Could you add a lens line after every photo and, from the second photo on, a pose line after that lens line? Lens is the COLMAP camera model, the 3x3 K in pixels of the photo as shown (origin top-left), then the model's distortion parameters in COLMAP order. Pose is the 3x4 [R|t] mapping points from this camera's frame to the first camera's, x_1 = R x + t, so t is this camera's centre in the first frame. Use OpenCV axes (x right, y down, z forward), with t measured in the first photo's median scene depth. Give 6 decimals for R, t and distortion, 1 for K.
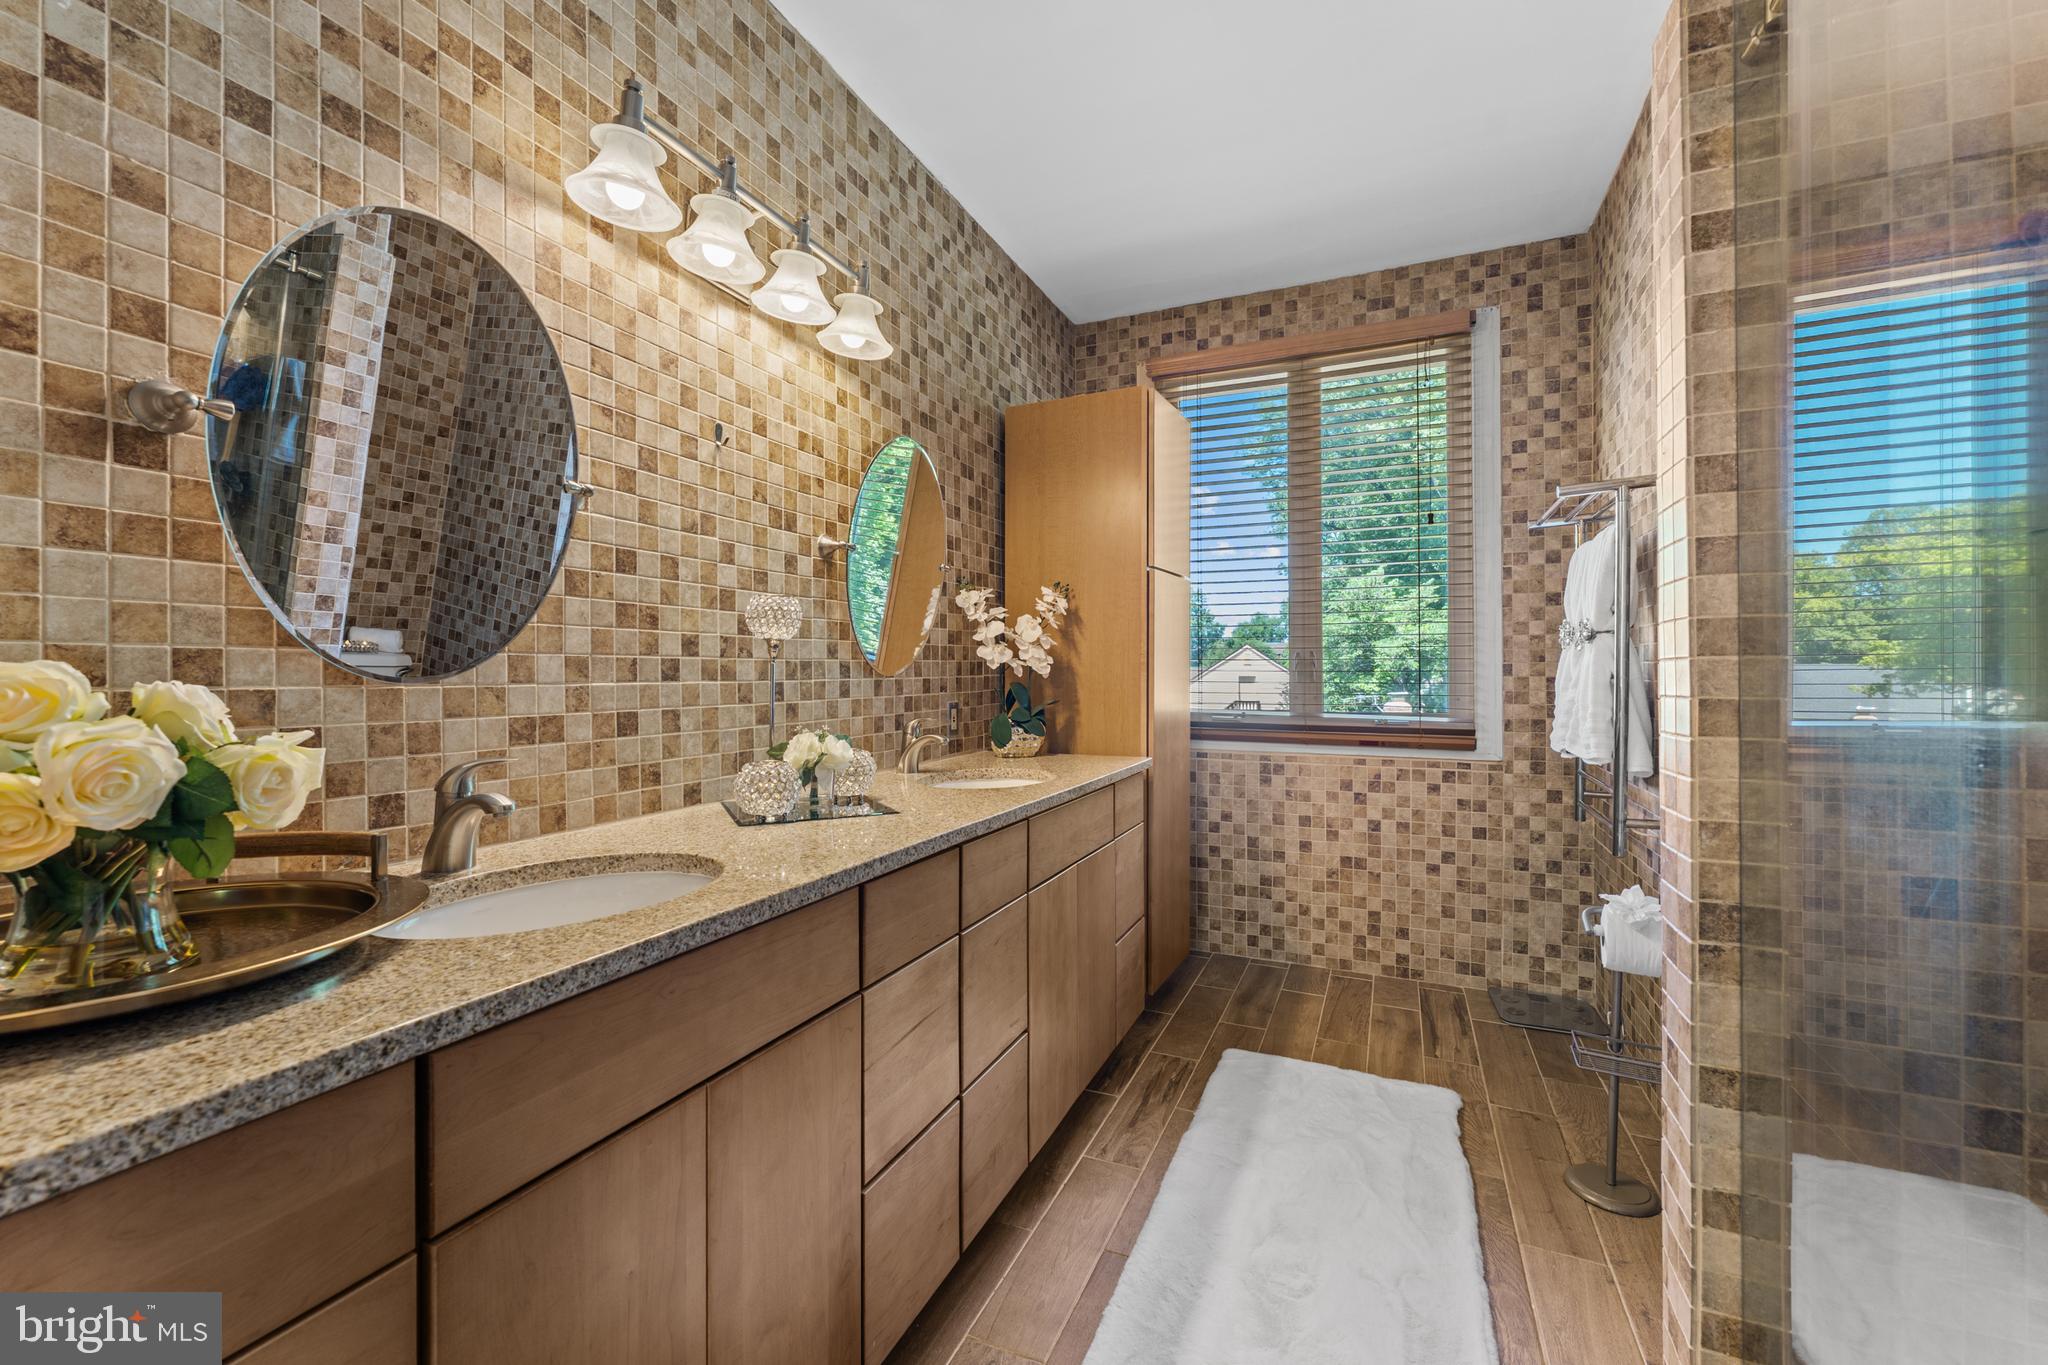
lens RADIAL K [[810.6, 0, 1021.8], [0, 810.6, 680.8], [0, 0, 1]] dist [0.002109, -0.000256]
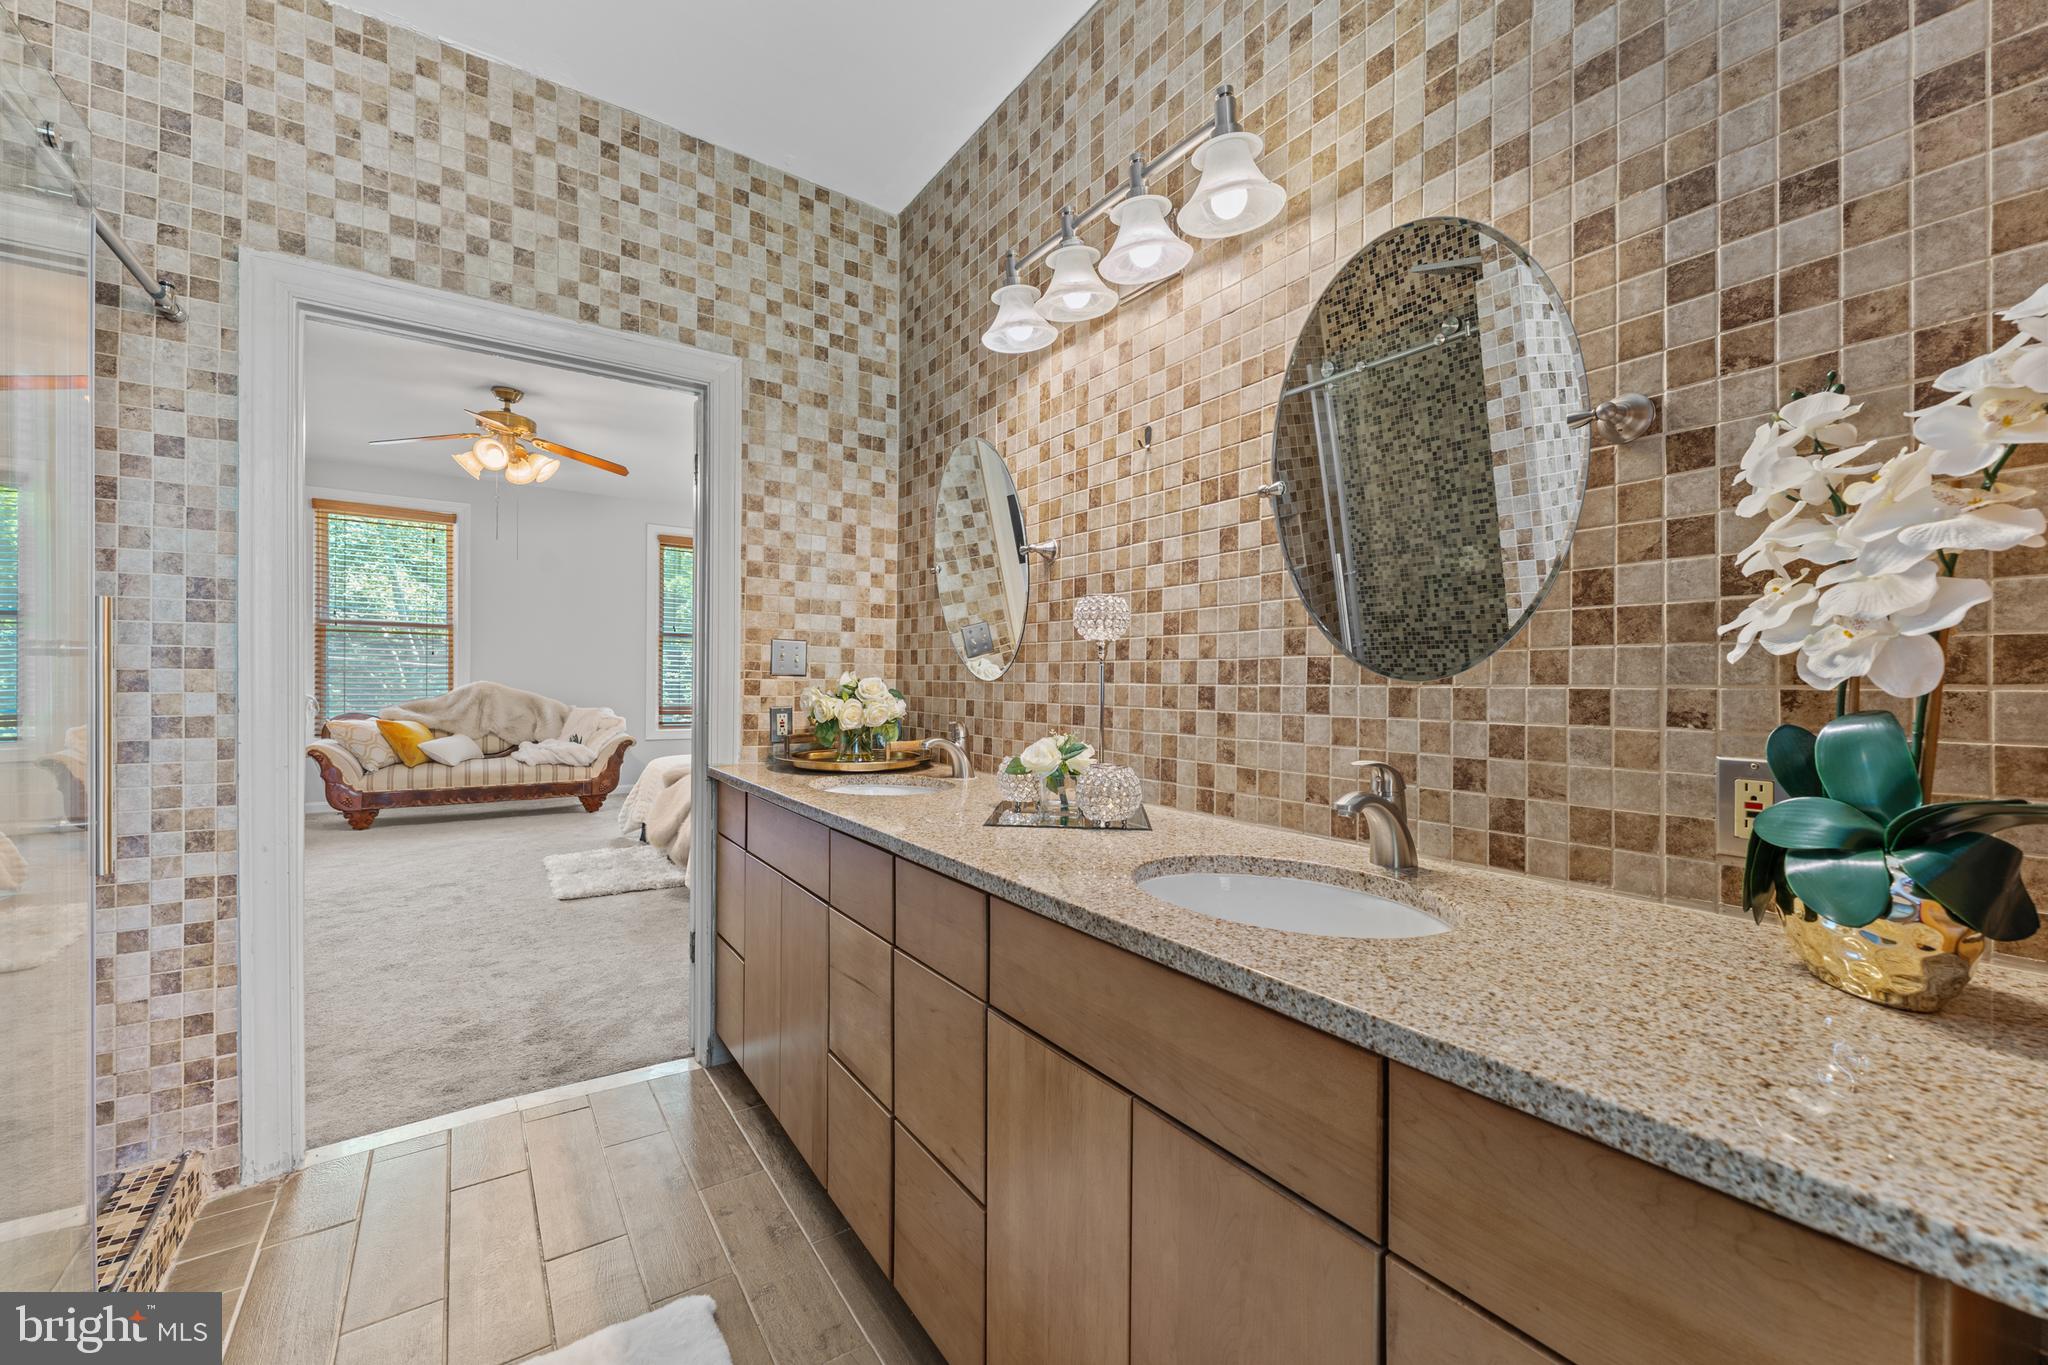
lens RADIAL K [[810.6, 0, 1017.5], [0, 810.6, 683.3], [0, 0, 1]] dist [0.002109, -0.000256]
pose [[-0.515818, 0.011618, -0.856620, 0.518763], [-0.006334, 0.999829, 0.017374, -0.014806], [0.856675, 0.014388, -0.515656, 1.255385]]
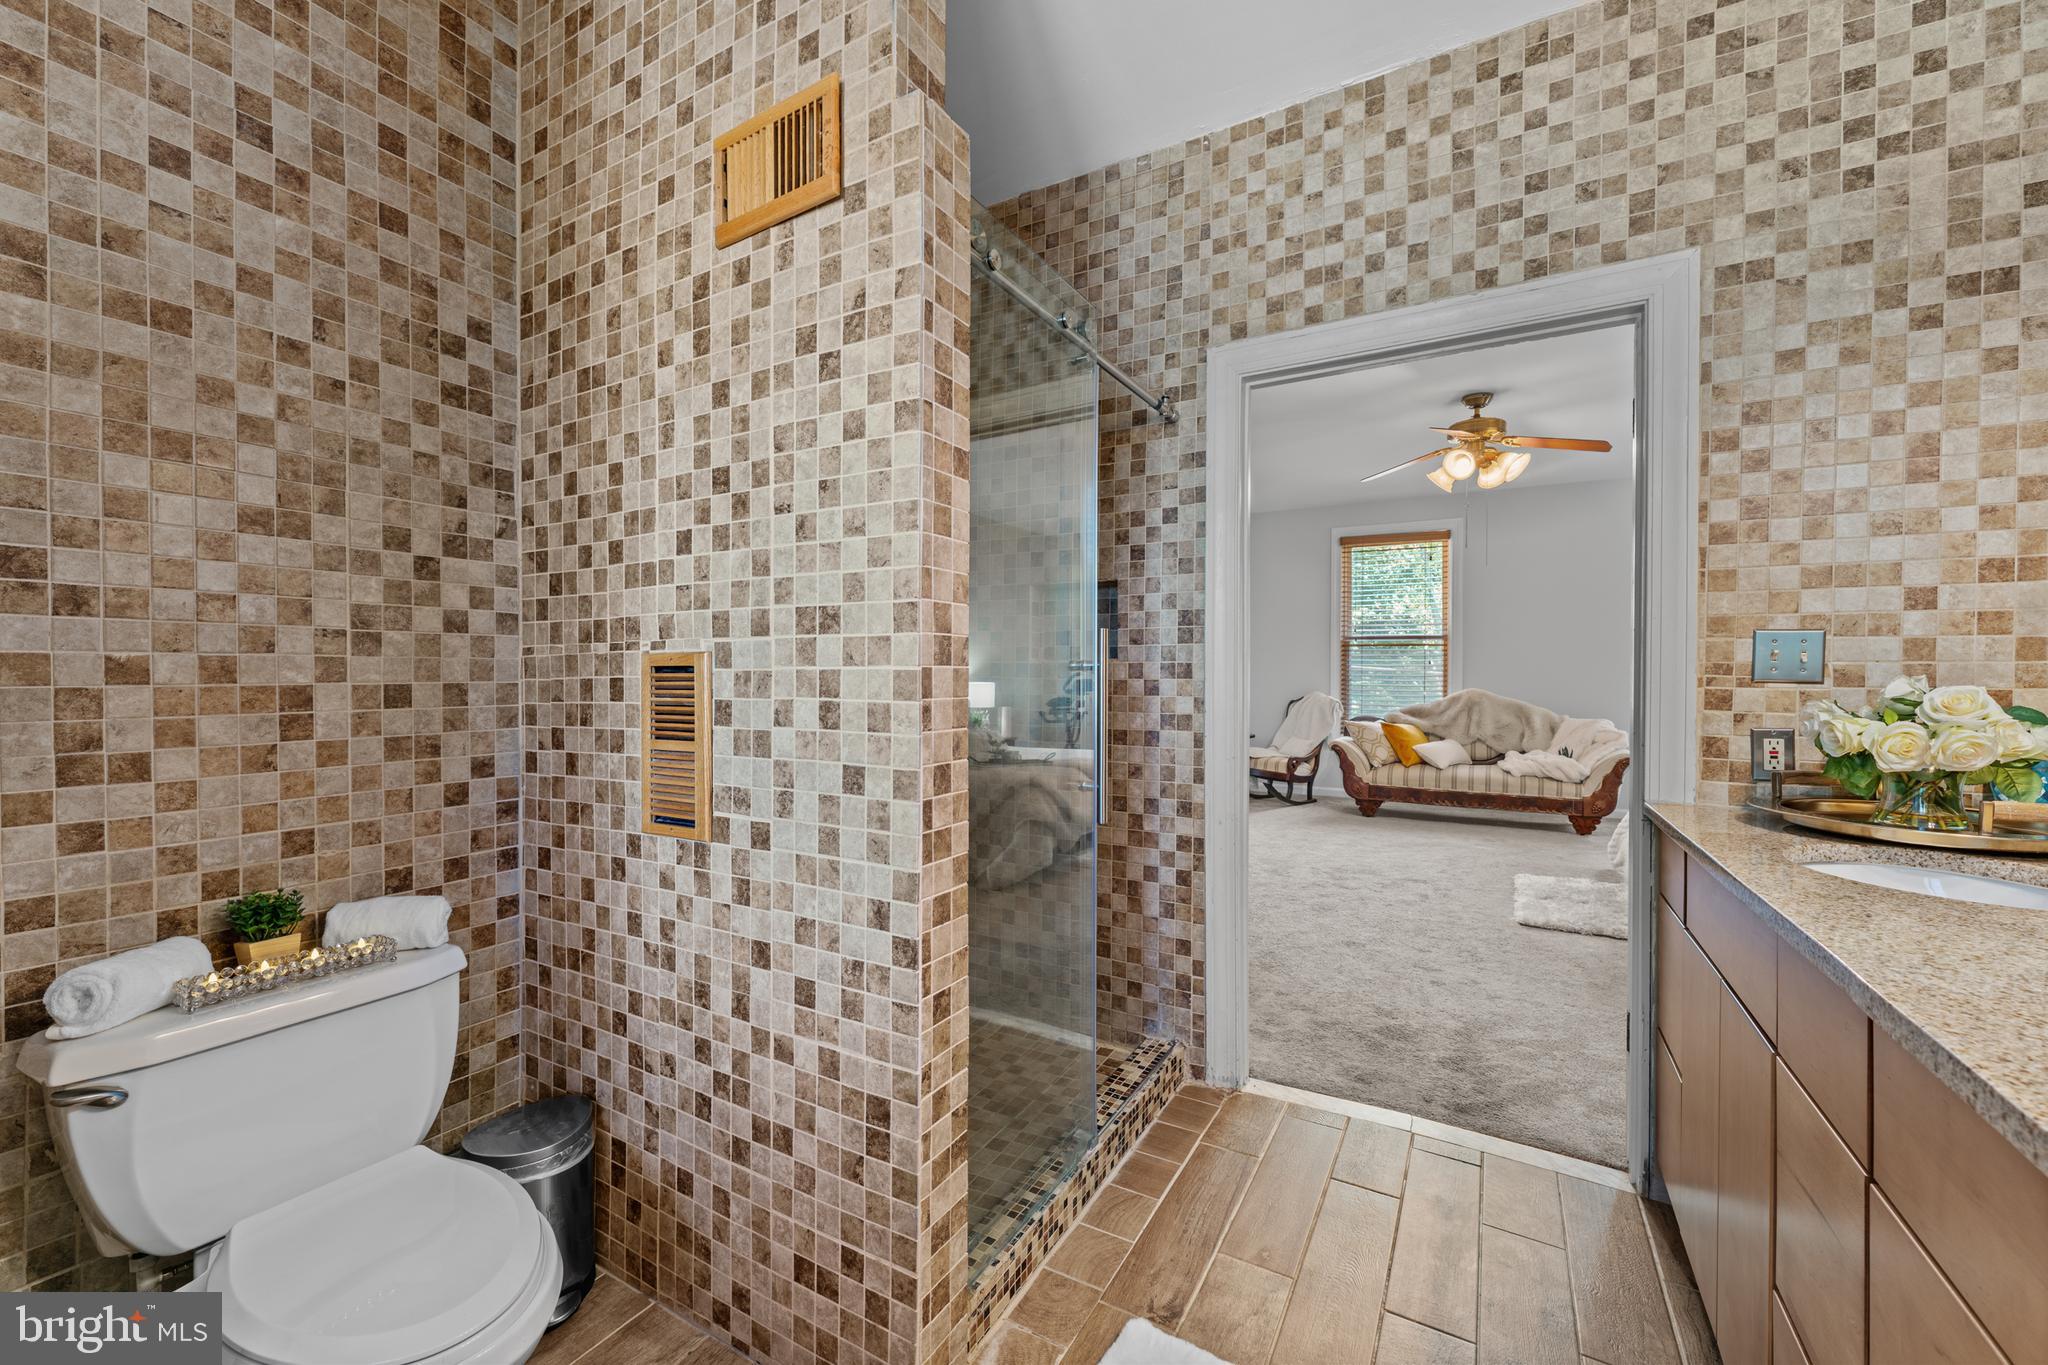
lens RADIAL K [[810.6, 0, 1026.4], [0, 810.6, 683.5], [0, 0, 1]] dist [0.002109, -0.000256]
pose [[-0.995378, 0.005458, 0.095879, 0.322879], [0.006302, 0.999944, 0.008510, -0.013936], [-0.095827, 0.009075, -0.995357, 1.221376]]
